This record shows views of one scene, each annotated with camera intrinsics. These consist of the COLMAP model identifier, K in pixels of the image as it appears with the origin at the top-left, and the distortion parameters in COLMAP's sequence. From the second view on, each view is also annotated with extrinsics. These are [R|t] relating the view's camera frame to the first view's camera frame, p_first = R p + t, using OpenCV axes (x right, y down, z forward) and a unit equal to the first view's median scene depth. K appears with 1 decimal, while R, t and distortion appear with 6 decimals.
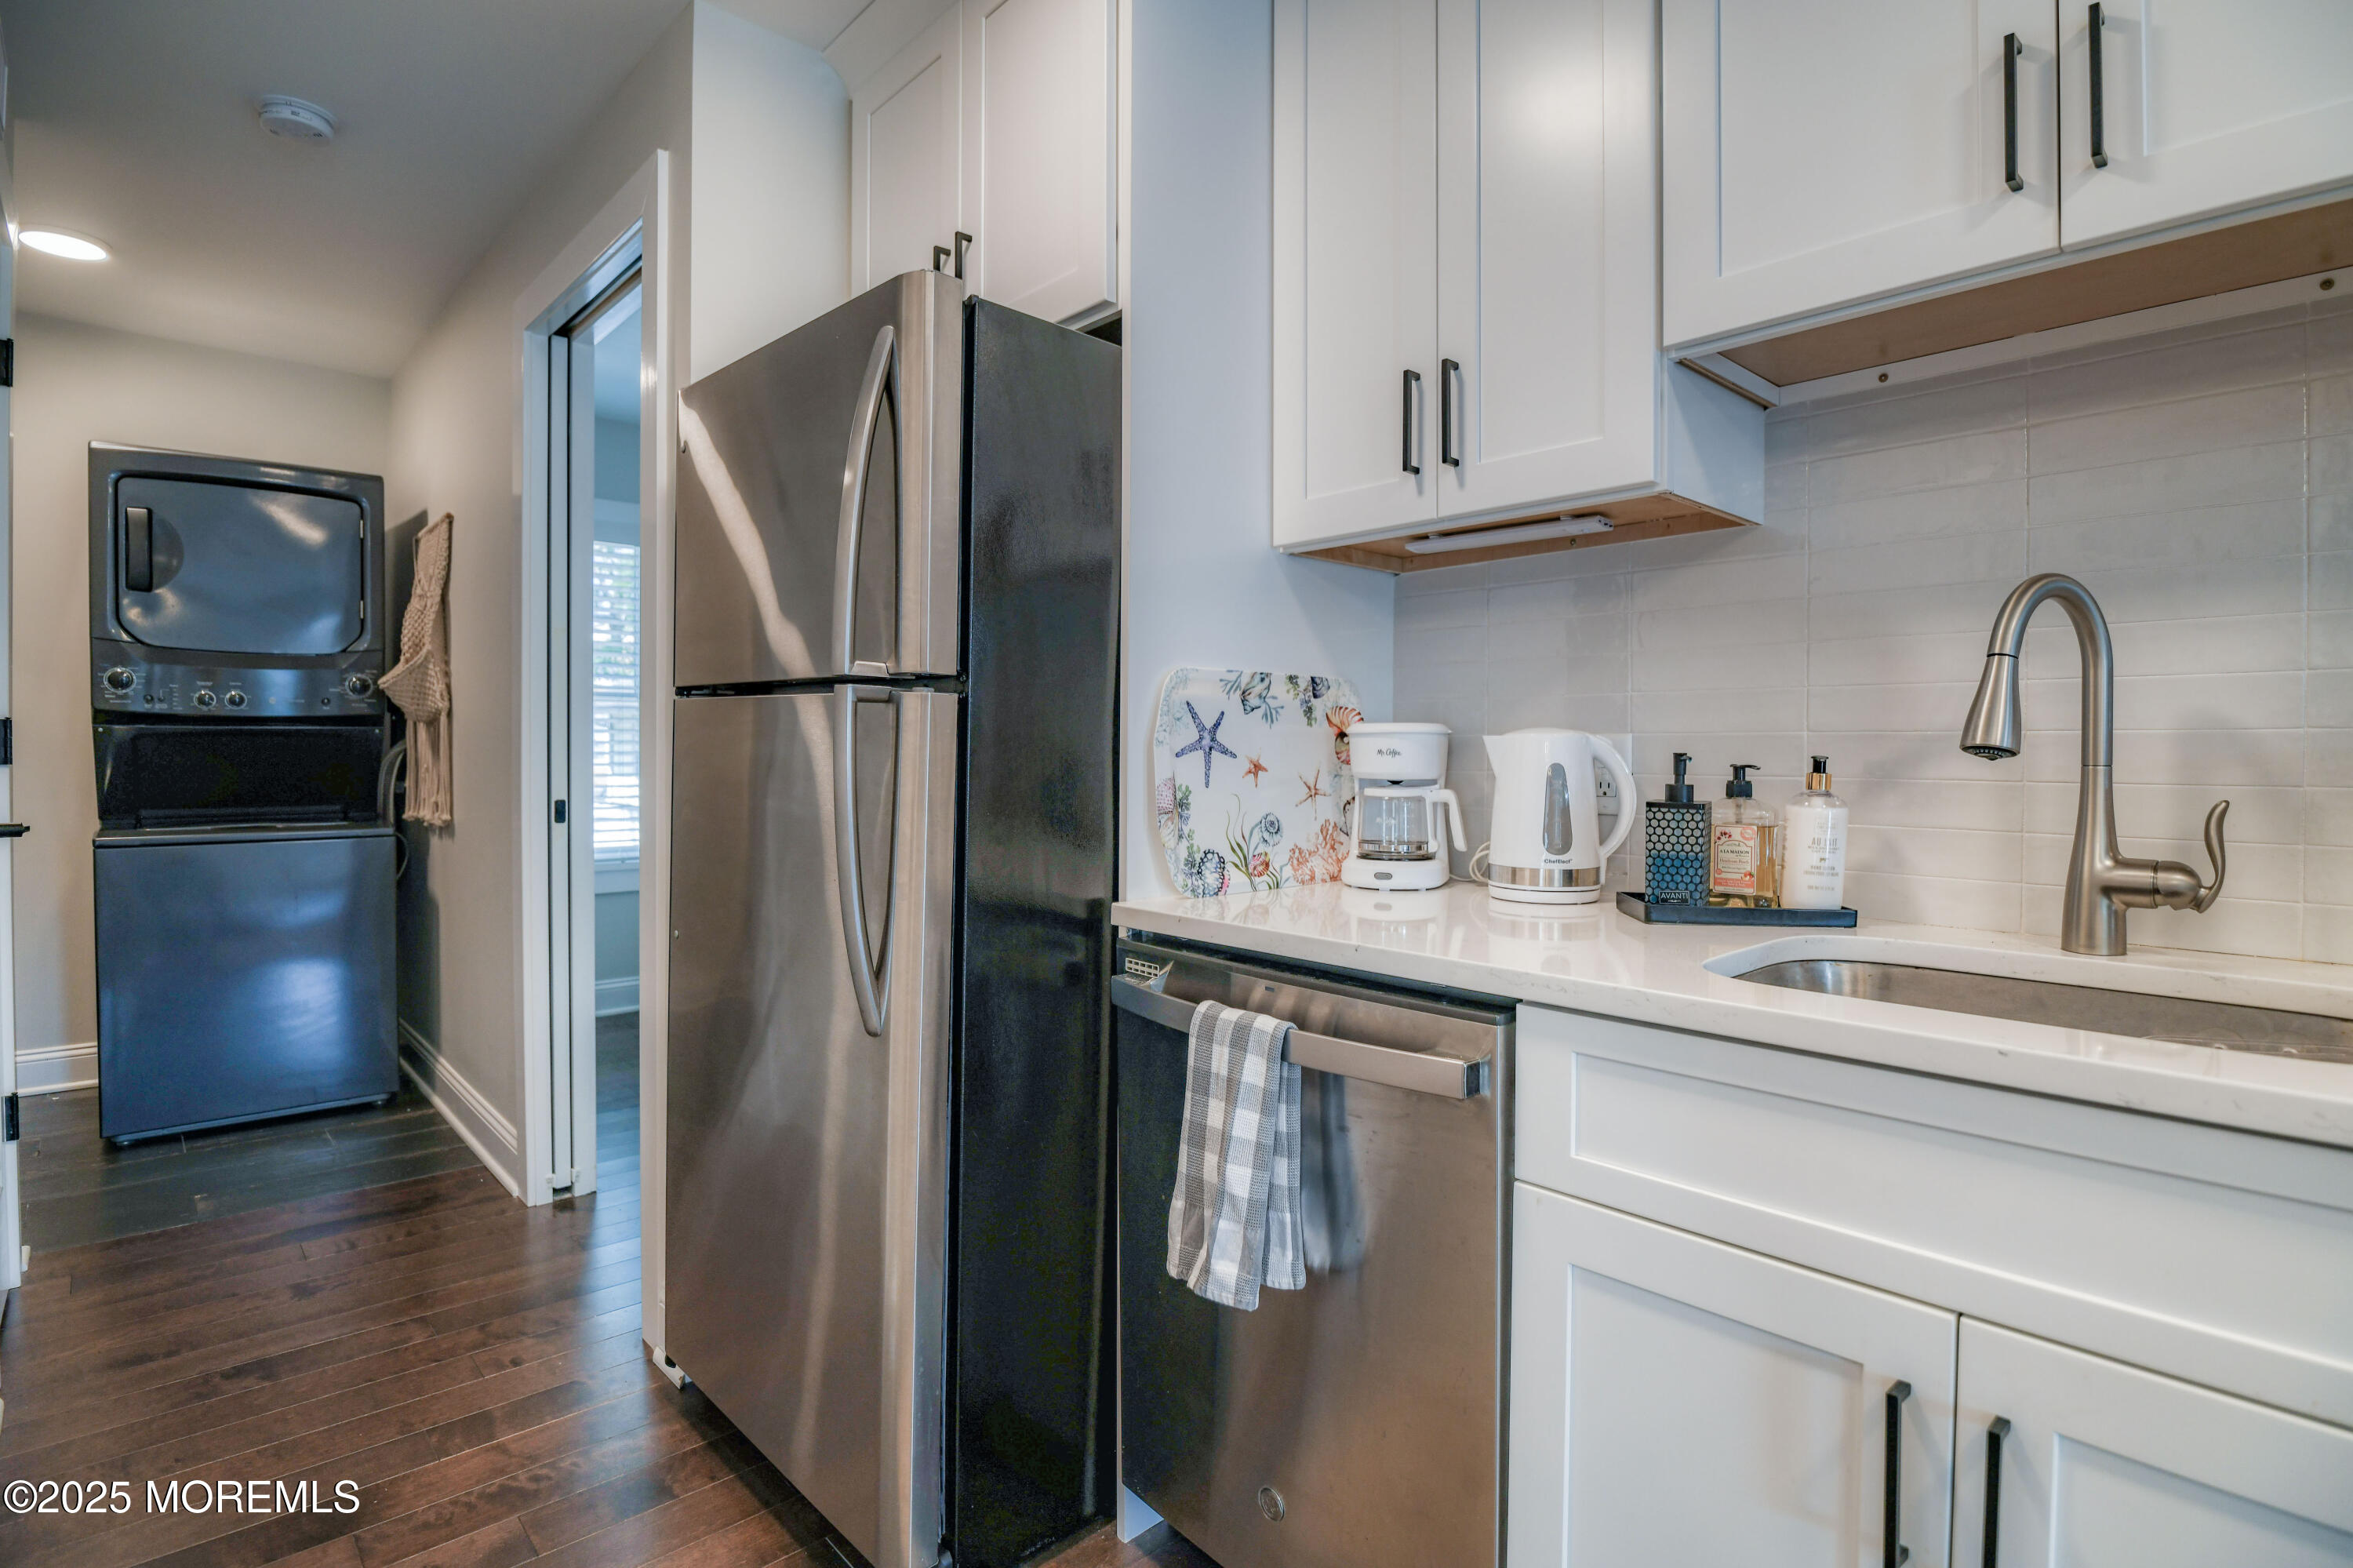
lens RADIAL K [[1192.6, 0, 1204.6], [0, 1192.6, 773.8], [0, 0, 1]] dist [-0.015516, -0.001547]
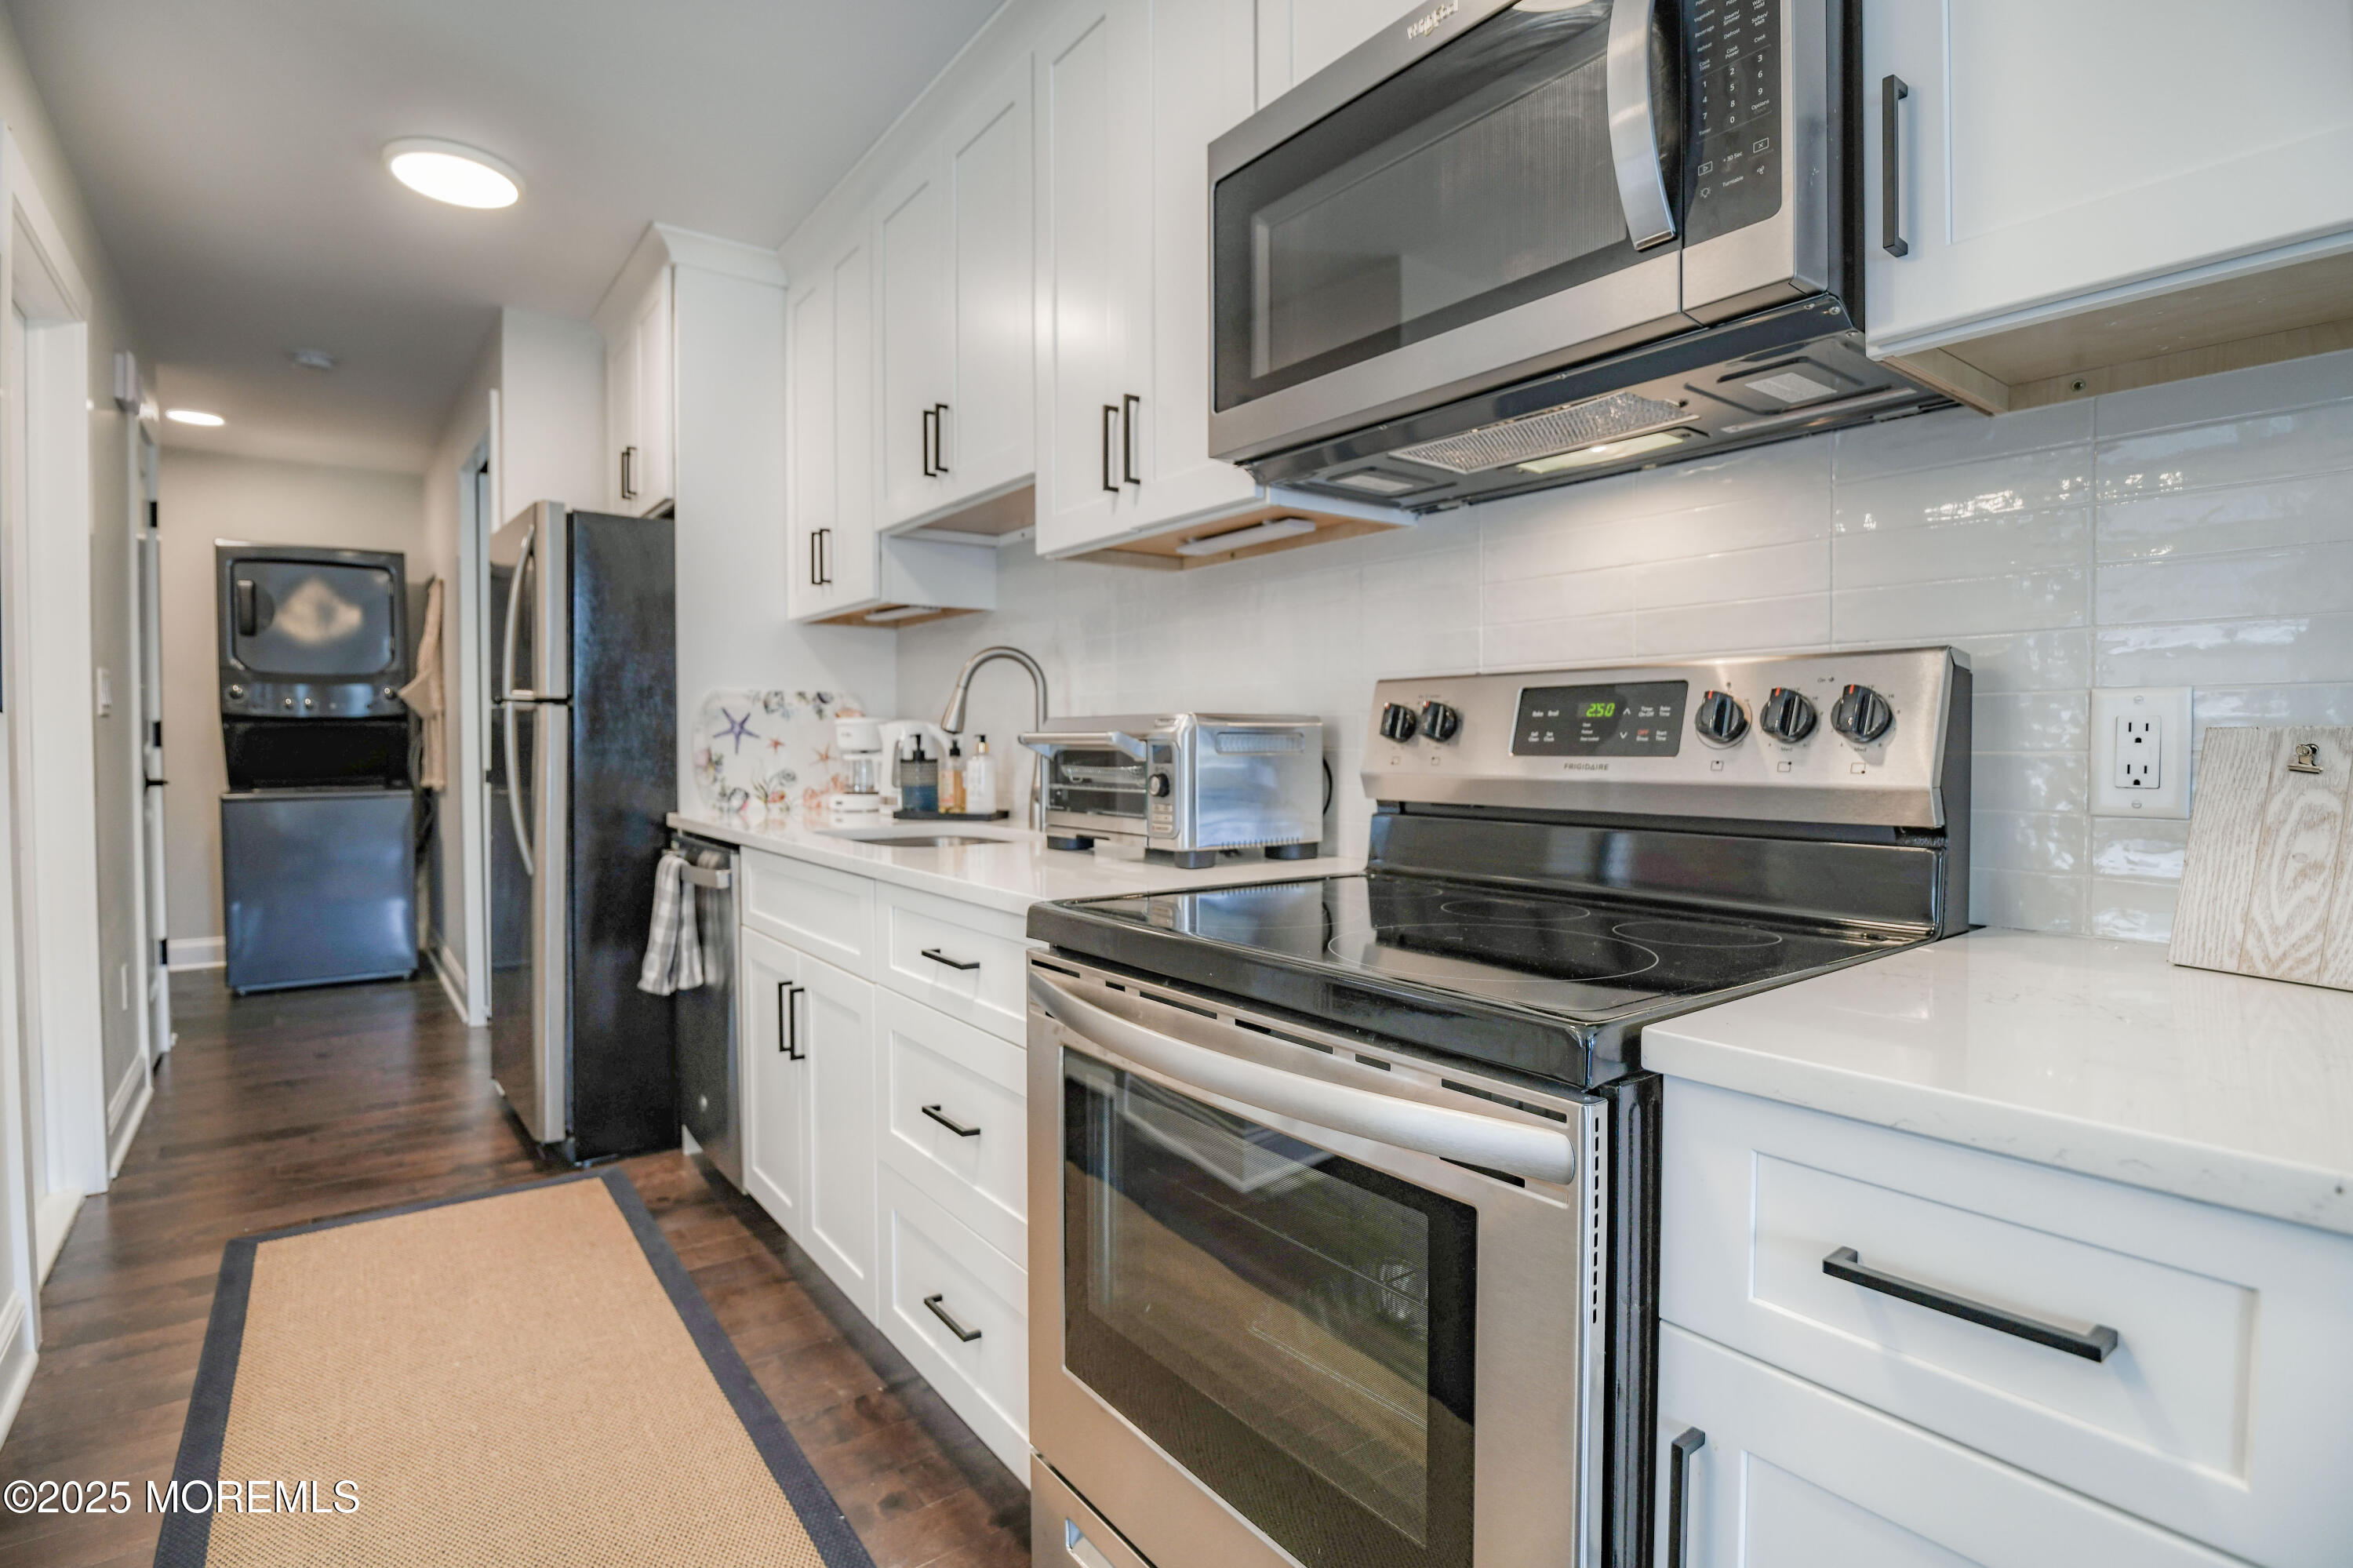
lens RADIAL K [[1192.6, 0, 1205.4], [0, 1192.6, 773.2], [0, 0, 1]] dist [-0.015516, -0.001547]
pose [[0.994932, -0.002847, -0.100511, 0.866929], [0.003865, 0.999943, 0.009931, 0.024147], [0.100477, -0.010270, 0.994886, -0.720952]]
